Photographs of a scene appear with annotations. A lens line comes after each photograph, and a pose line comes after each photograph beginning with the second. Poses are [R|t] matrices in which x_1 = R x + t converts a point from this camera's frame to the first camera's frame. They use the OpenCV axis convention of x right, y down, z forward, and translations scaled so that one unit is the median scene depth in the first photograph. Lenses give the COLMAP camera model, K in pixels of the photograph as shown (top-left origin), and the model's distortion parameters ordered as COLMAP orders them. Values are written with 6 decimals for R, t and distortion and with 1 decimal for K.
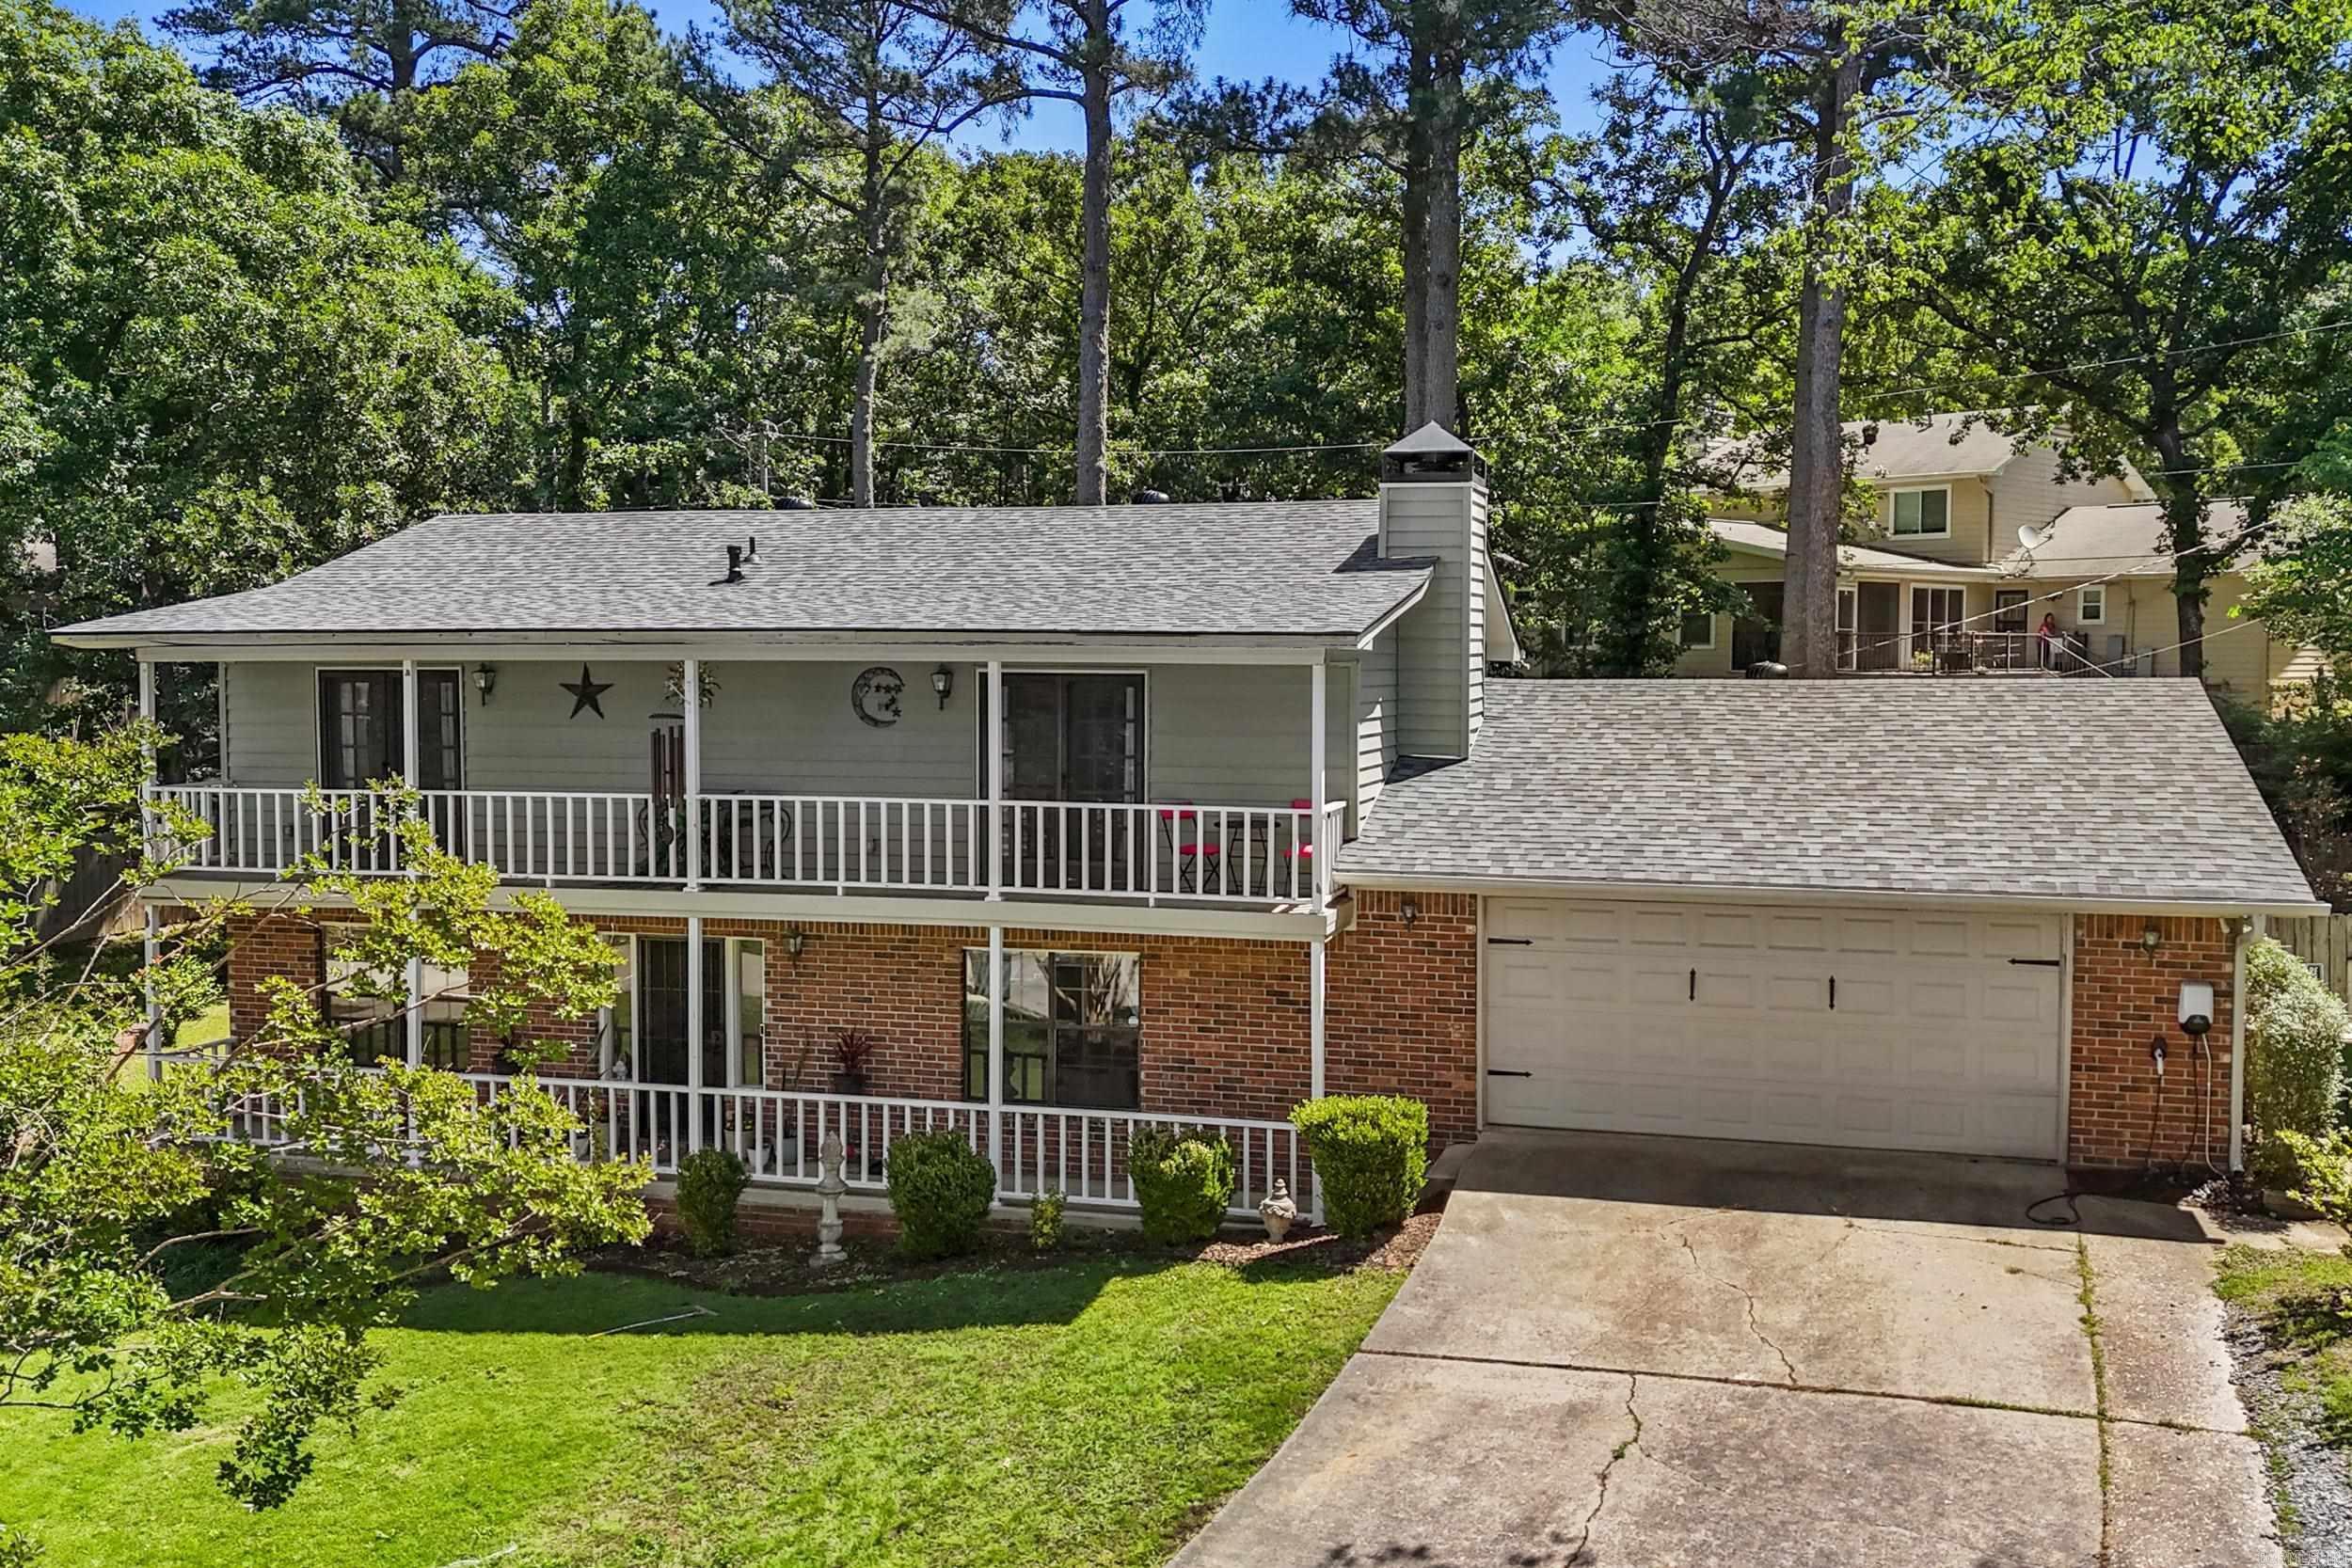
lens RADIAL K [[2013.9, 0, 1234.4], [0, 2013.9, 779.5], [0, 0, 1]] dist [0.098689, -0.134213]
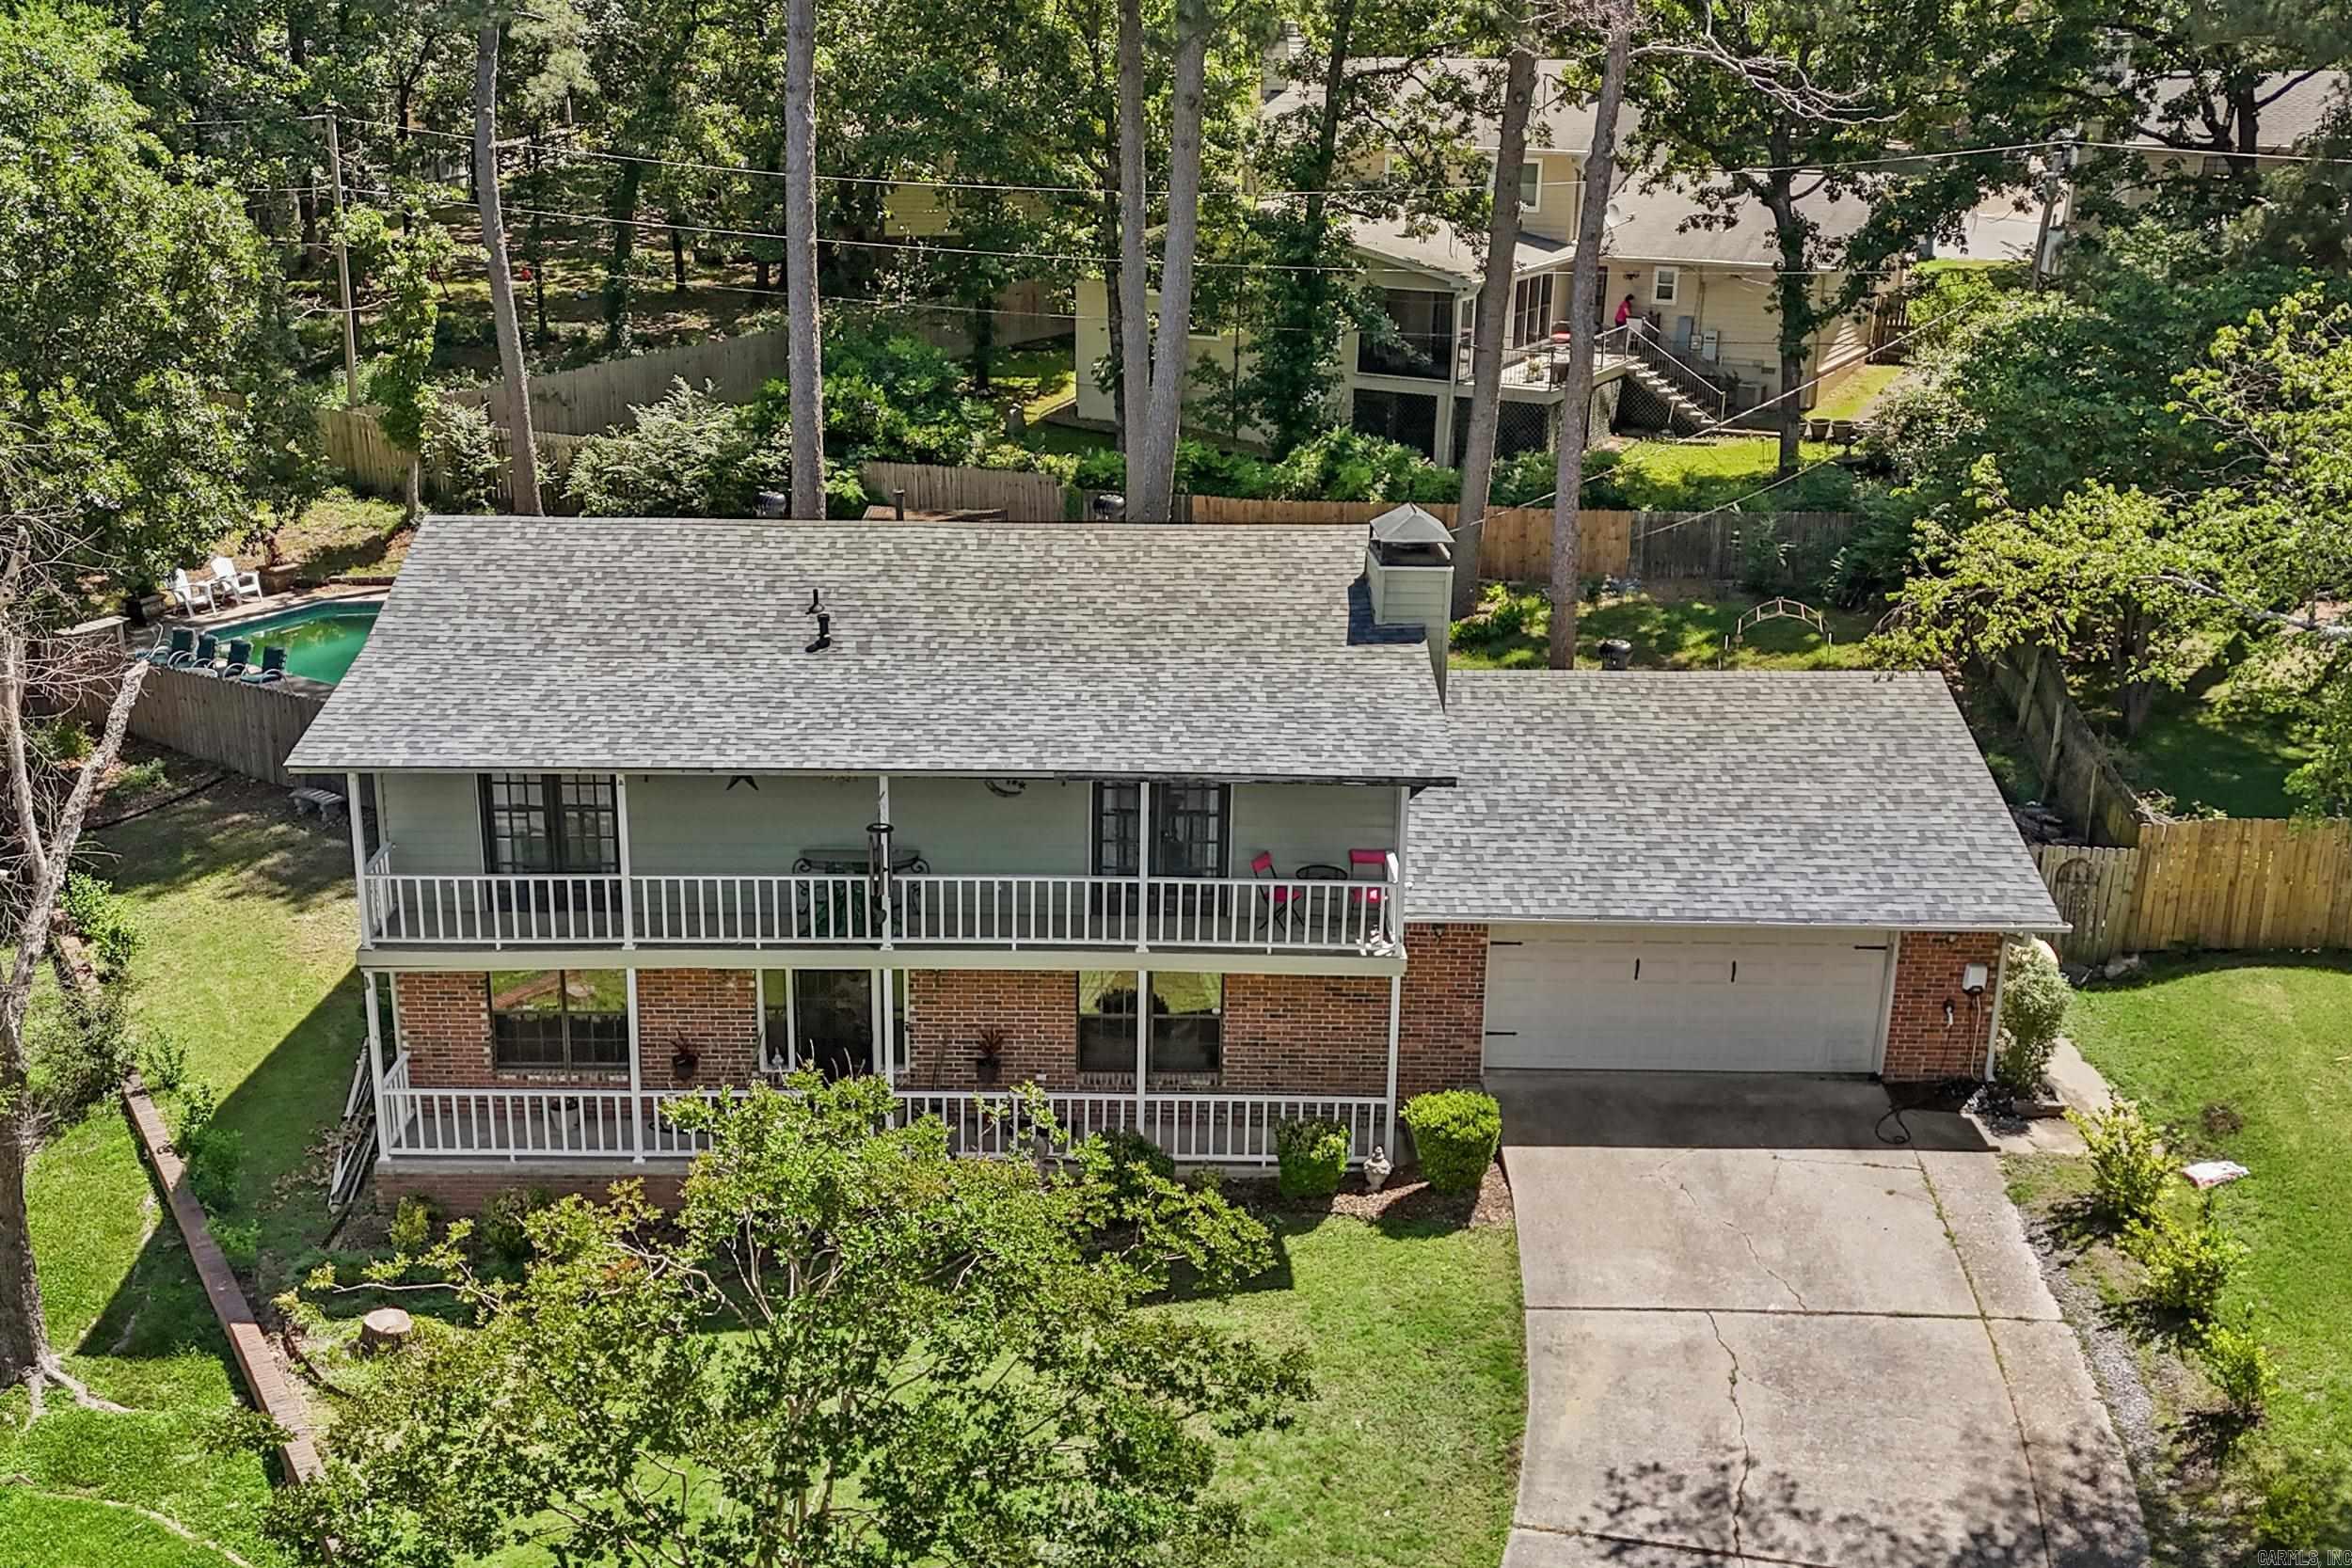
lens RADIAL K [[2285.3, 0, 1118.2], [0, 2285.3, 787.2], [0, 0, 1]] dist [0.171945, -0.461161]
pose [[0.968097, -0.073077, 0.239683, -0.489955], [0.009914, 0.966951, 0.254771, -0.427494], [-0.250380, -0.244267, 0.936826, -0.362520]]
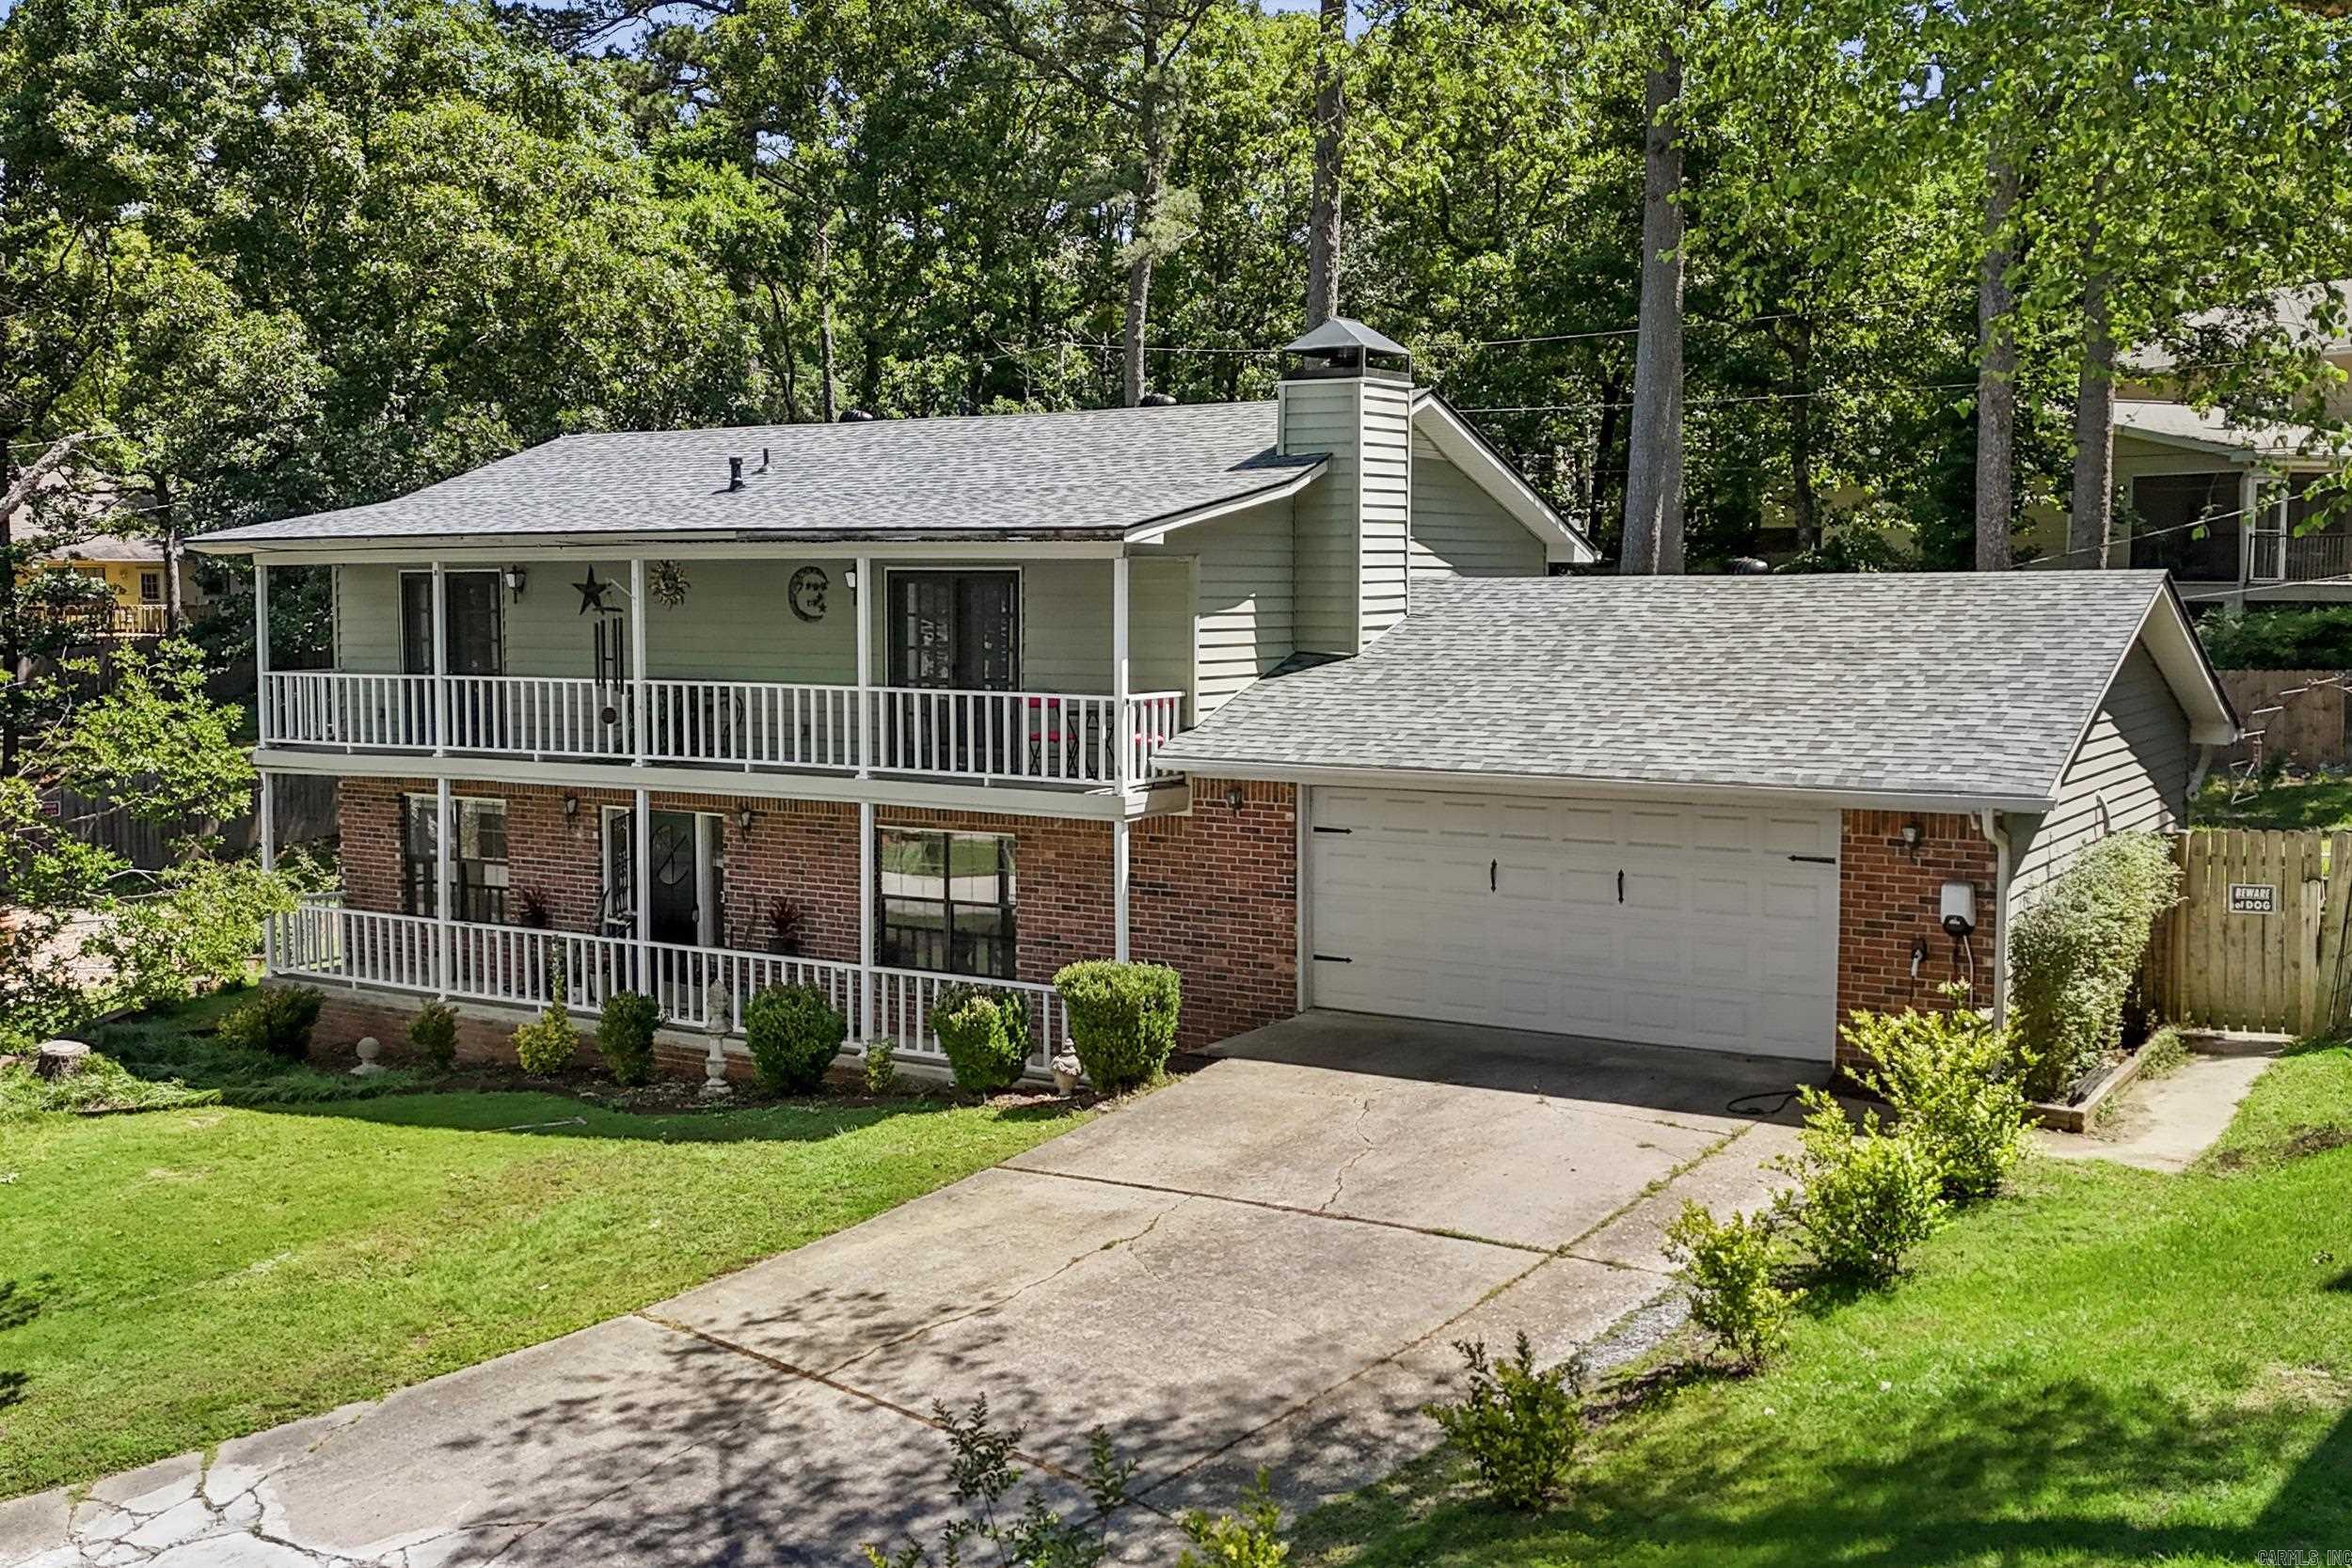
lens RADIAL K [[2285.3, 0, 1118.2], [0, 2285.3, 787.2], [0, 0, 1]] dist [0.171945, -0.461161]
pose [[0.953404, 0.023078, -0.300812, 0.391955], [-0.015008, 0.999463, 0.029111, 0.027090], [0.301322, -0.023240, 0.953239, -0.141643]]
